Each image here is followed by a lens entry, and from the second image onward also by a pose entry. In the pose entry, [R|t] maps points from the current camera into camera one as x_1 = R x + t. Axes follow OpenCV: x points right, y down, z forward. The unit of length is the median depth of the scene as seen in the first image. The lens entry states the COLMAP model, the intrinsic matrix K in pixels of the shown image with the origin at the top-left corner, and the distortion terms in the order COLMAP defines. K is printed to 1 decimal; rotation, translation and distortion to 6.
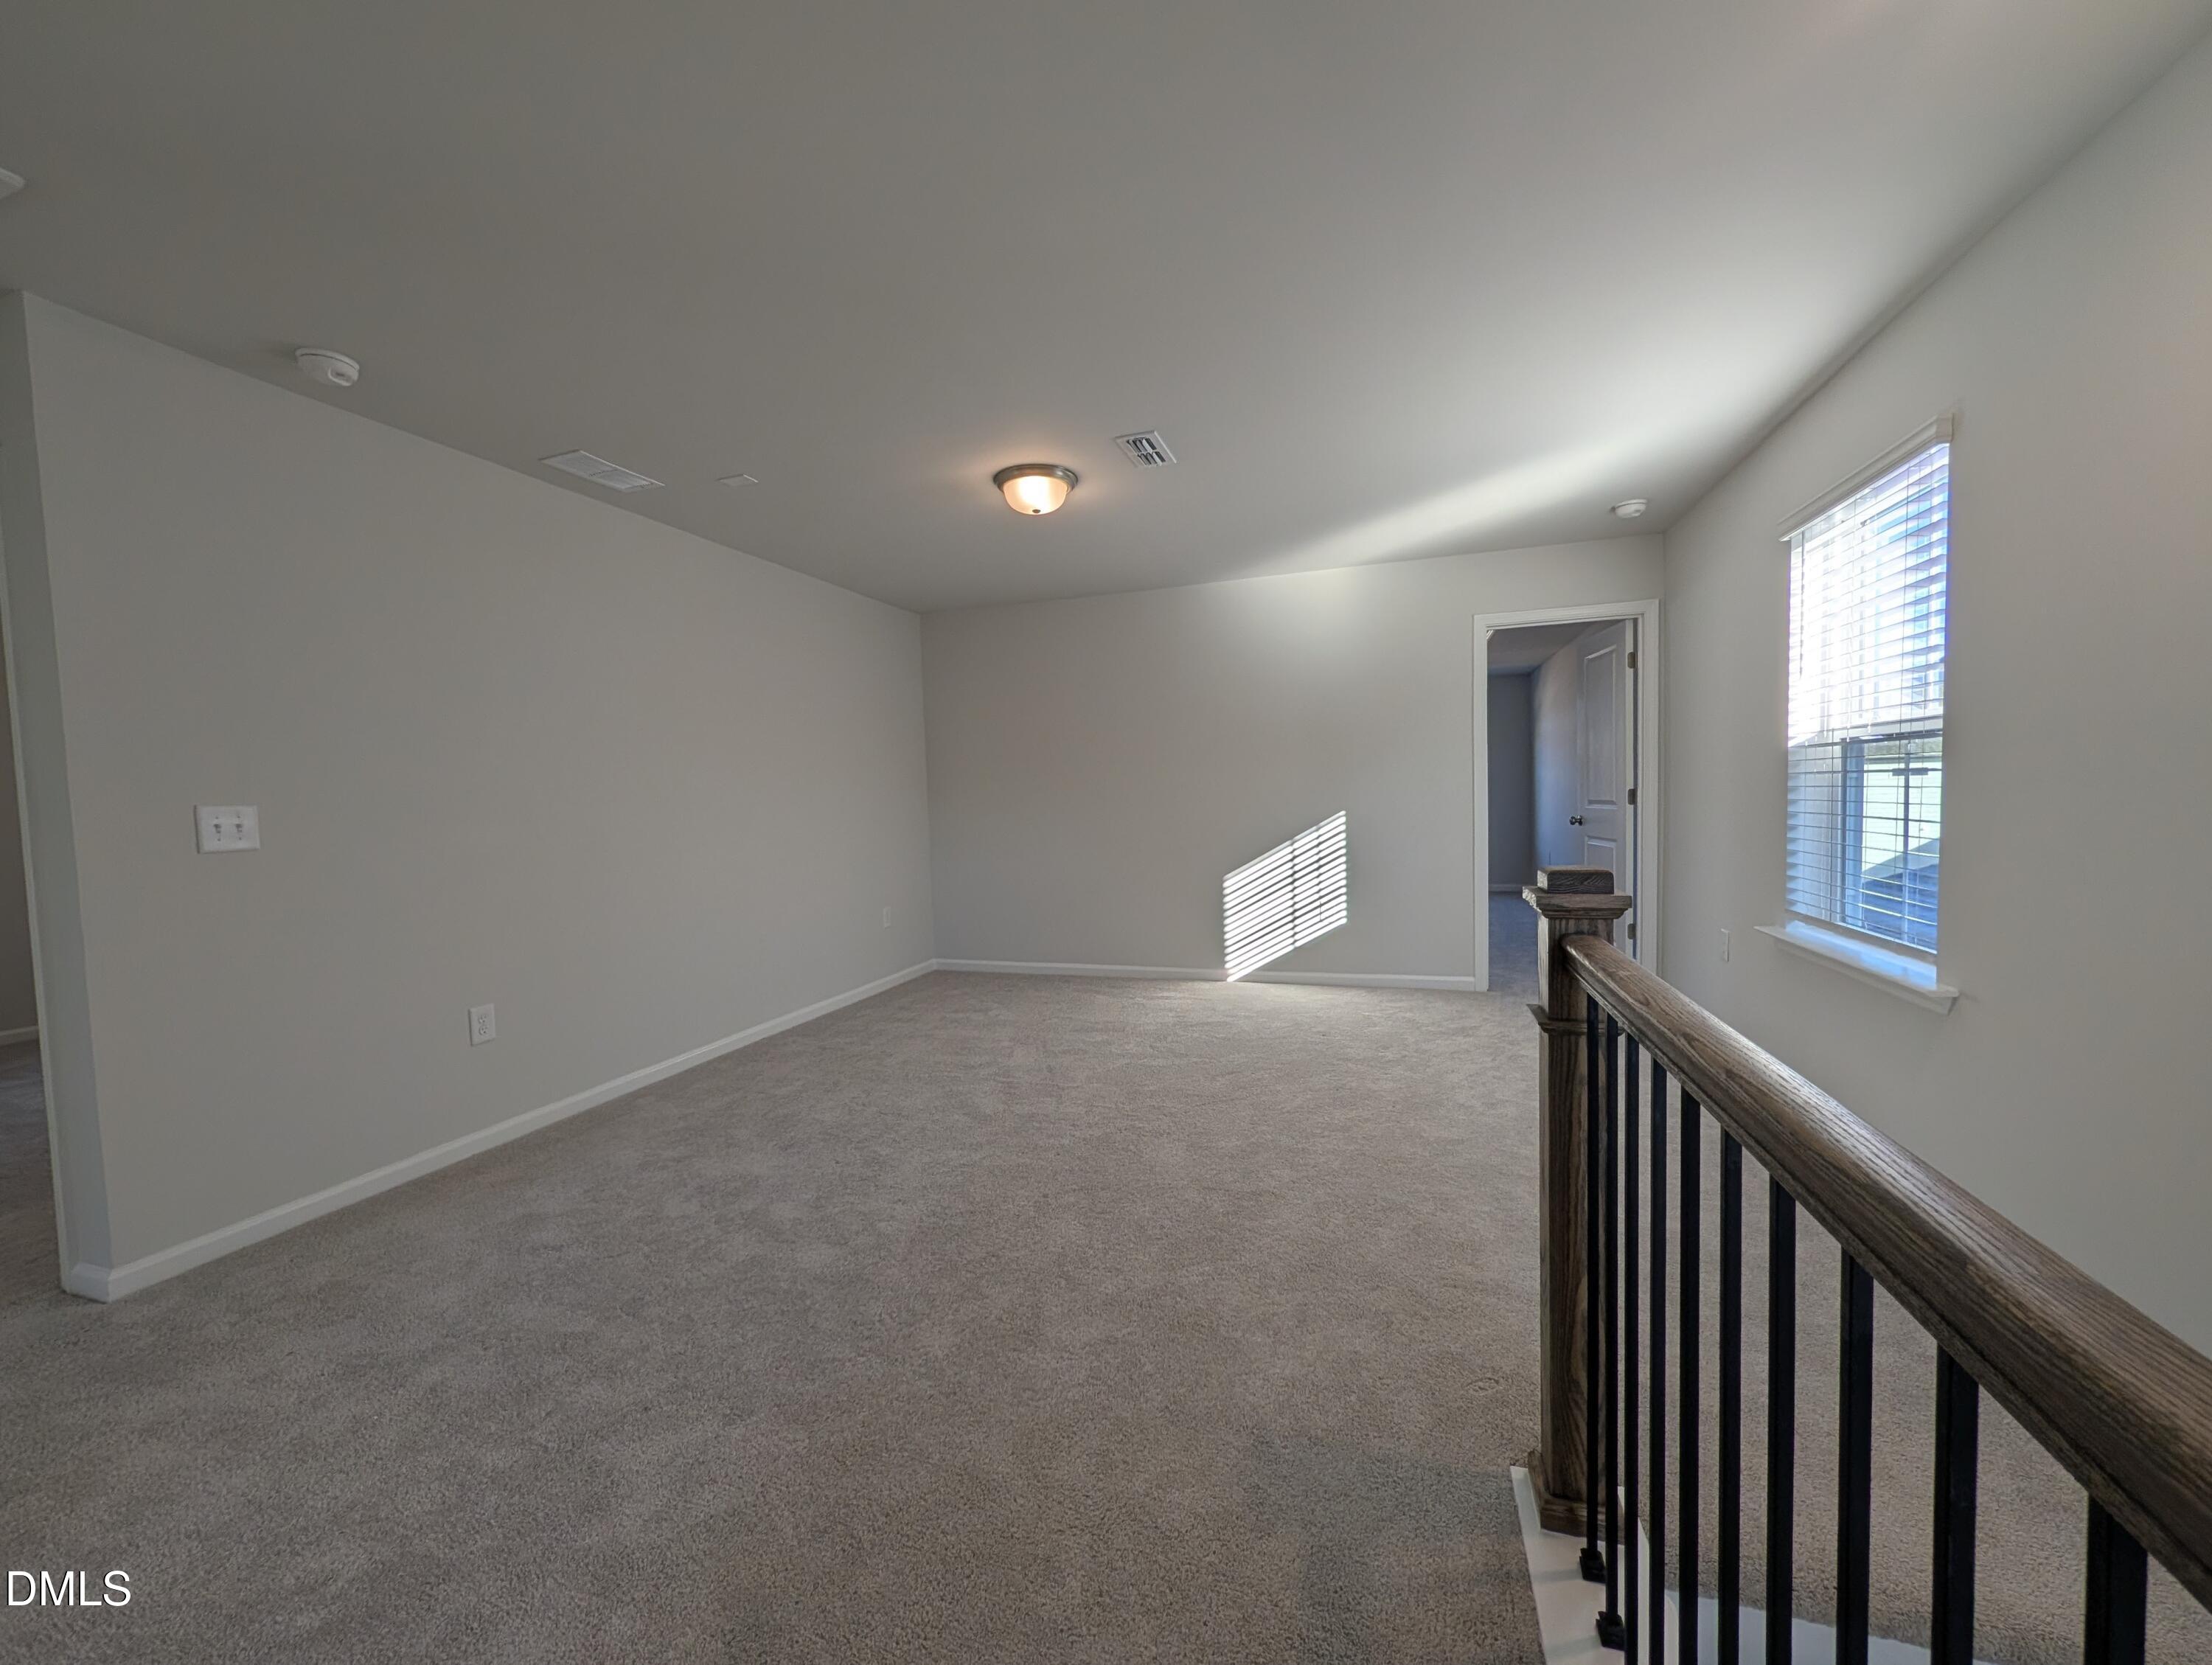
lens RADIAL K [[846.6, 0, 1115.2], [0, 846.6, 827.1], [0, 0, 1]] dist [0.002448, 0.000138]
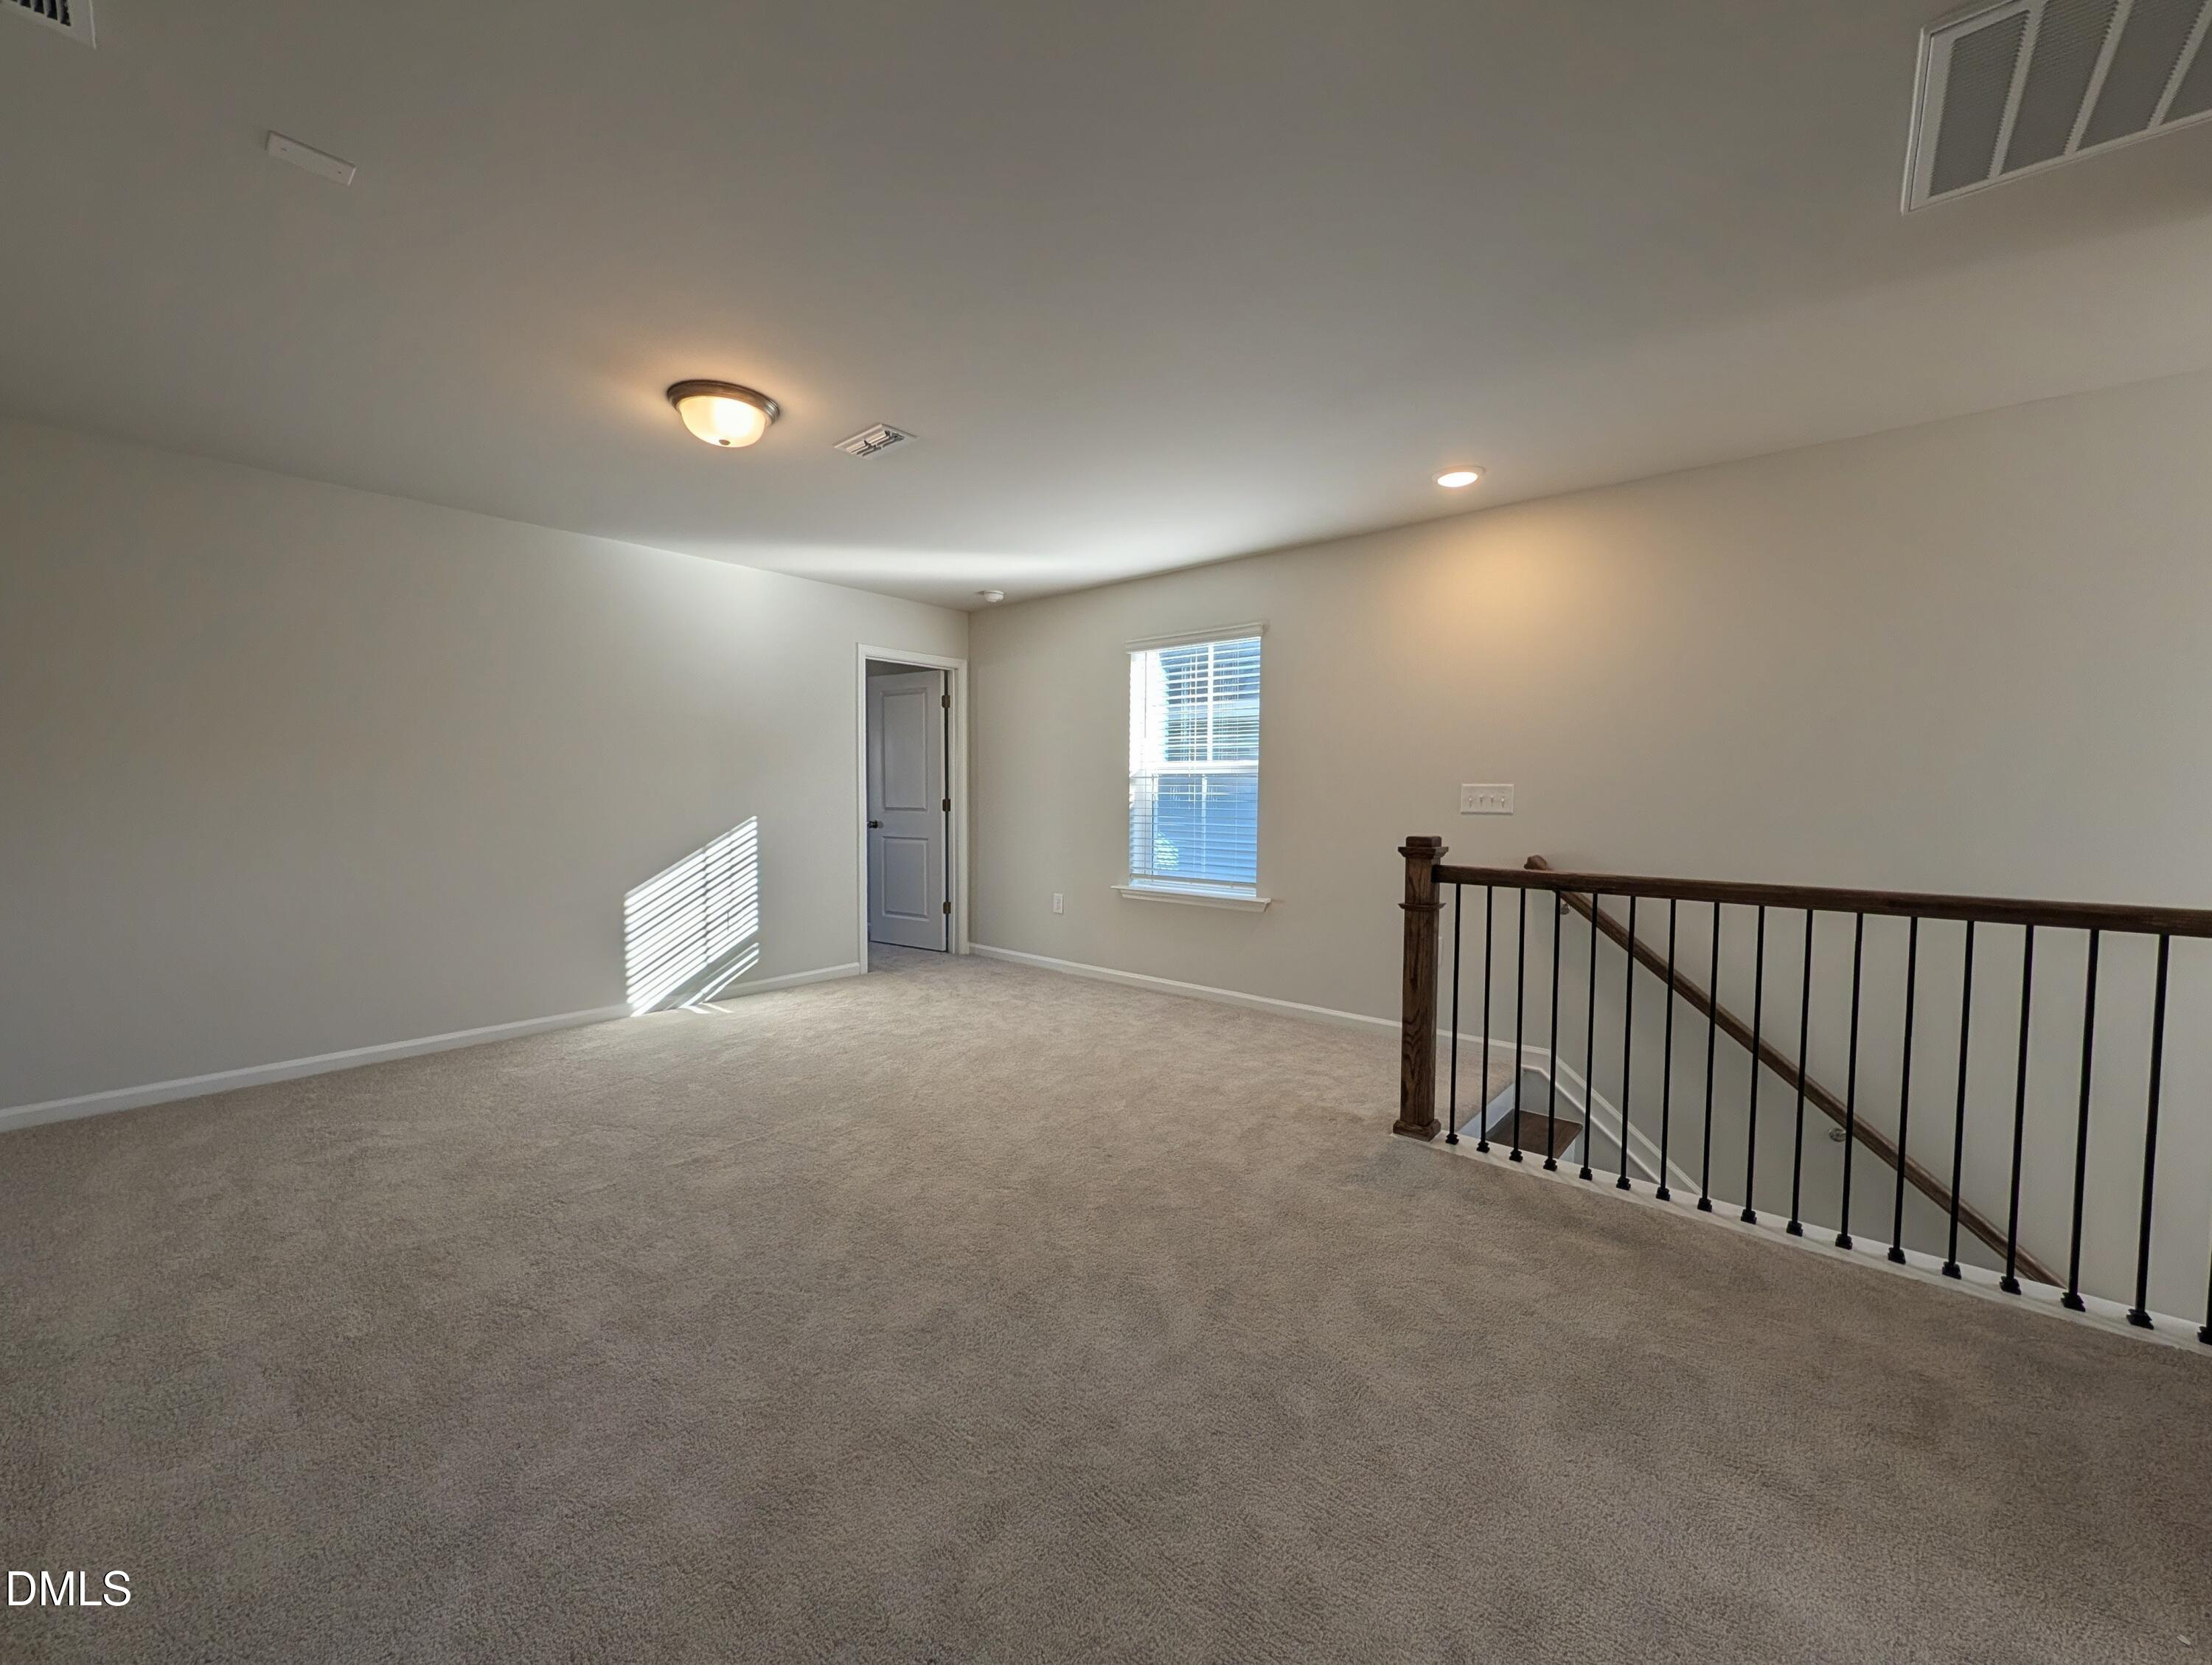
lens RADIAL K [[846.6, 0, 1104.8], [0, 846.6, 839.4], [0, 0, 1]] dist [0.002448, 0.000138]
pose [[0.401126, -0.023052, 0.915733, -0.466453], [0.022729, 0.999626, 0.015208, 0.001989], [-0.915741, 0.014714, 0.401500, 0.230731]]
